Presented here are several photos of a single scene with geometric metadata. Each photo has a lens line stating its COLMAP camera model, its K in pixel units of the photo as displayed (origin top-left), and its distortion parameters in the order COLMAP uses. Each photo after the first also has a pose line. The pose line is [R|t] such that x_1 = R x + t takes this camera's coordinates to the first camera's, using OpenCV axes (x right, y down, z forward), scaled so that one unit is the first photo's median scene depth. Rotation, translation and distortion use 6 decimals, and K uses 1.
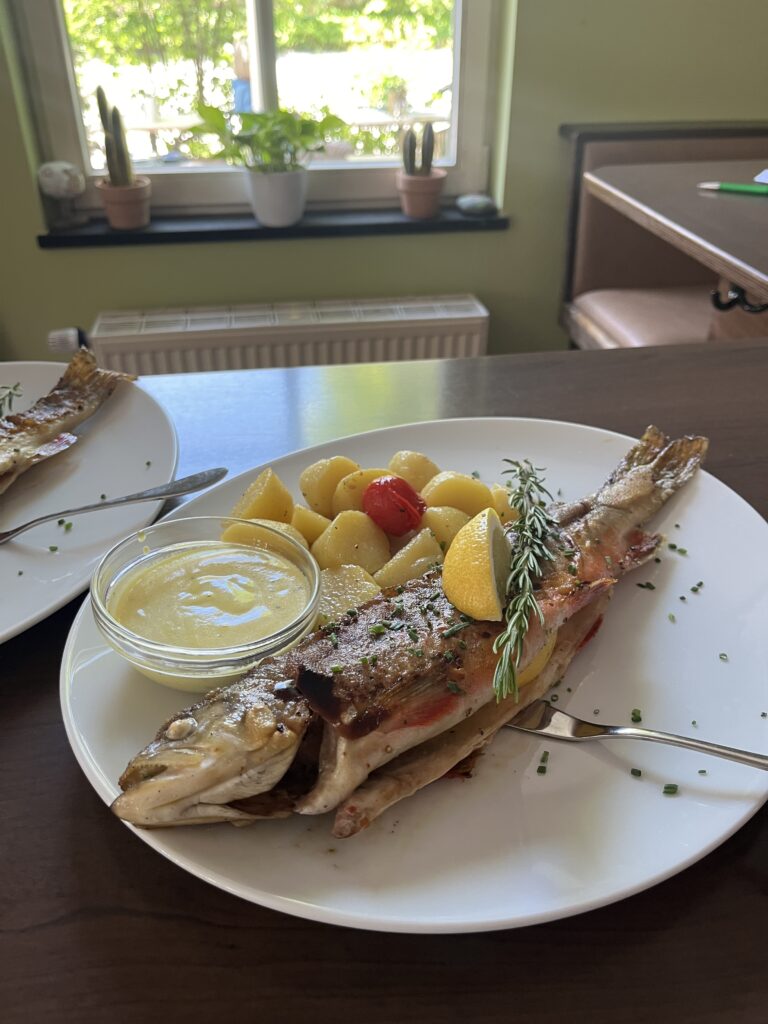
lens RADIAL K [[776.9, 0, 385.3], [0, 776.9, 512.7], [0, 0, 1]] dist [0.009467, -0.043813]
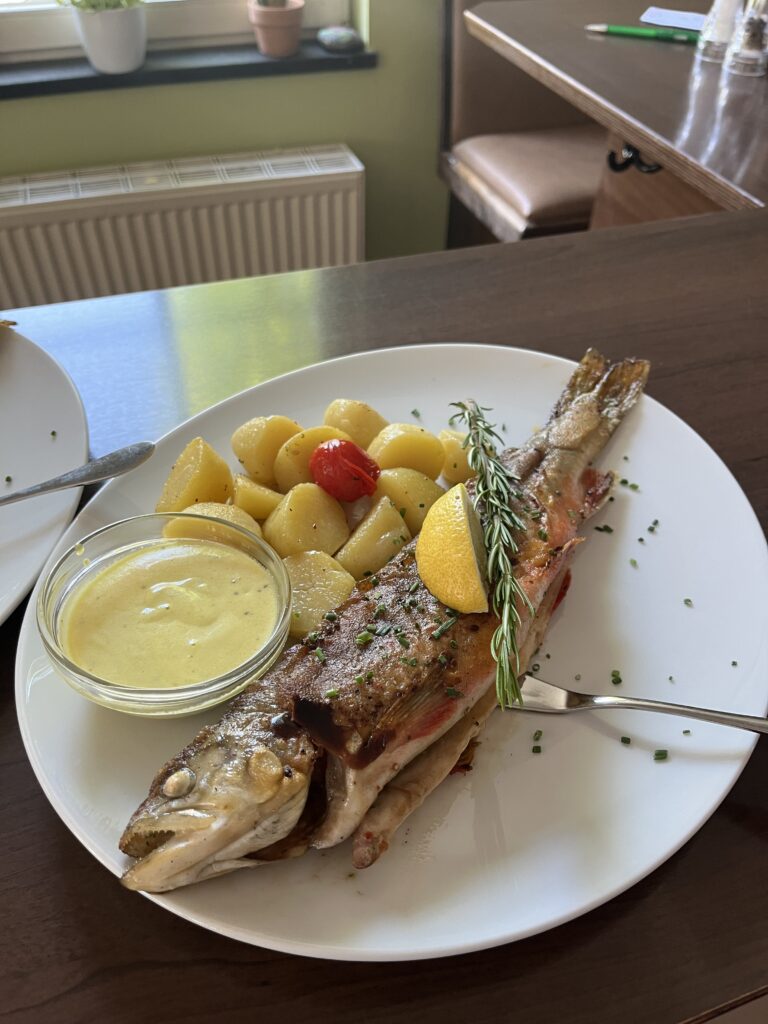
lens RADIAL K [[776.9, 0, 382.8], [0, 776.9, 509.7], [0, 0, 1]] dist [0.009467, -0.043813]
pose [[0.984315, -0.106843, 0.140386, -0.080059], [0.078182, 0.977525, 0.195788, -0.143735], [-0.158150, -0.181741, 0.970546, 0.076380]]
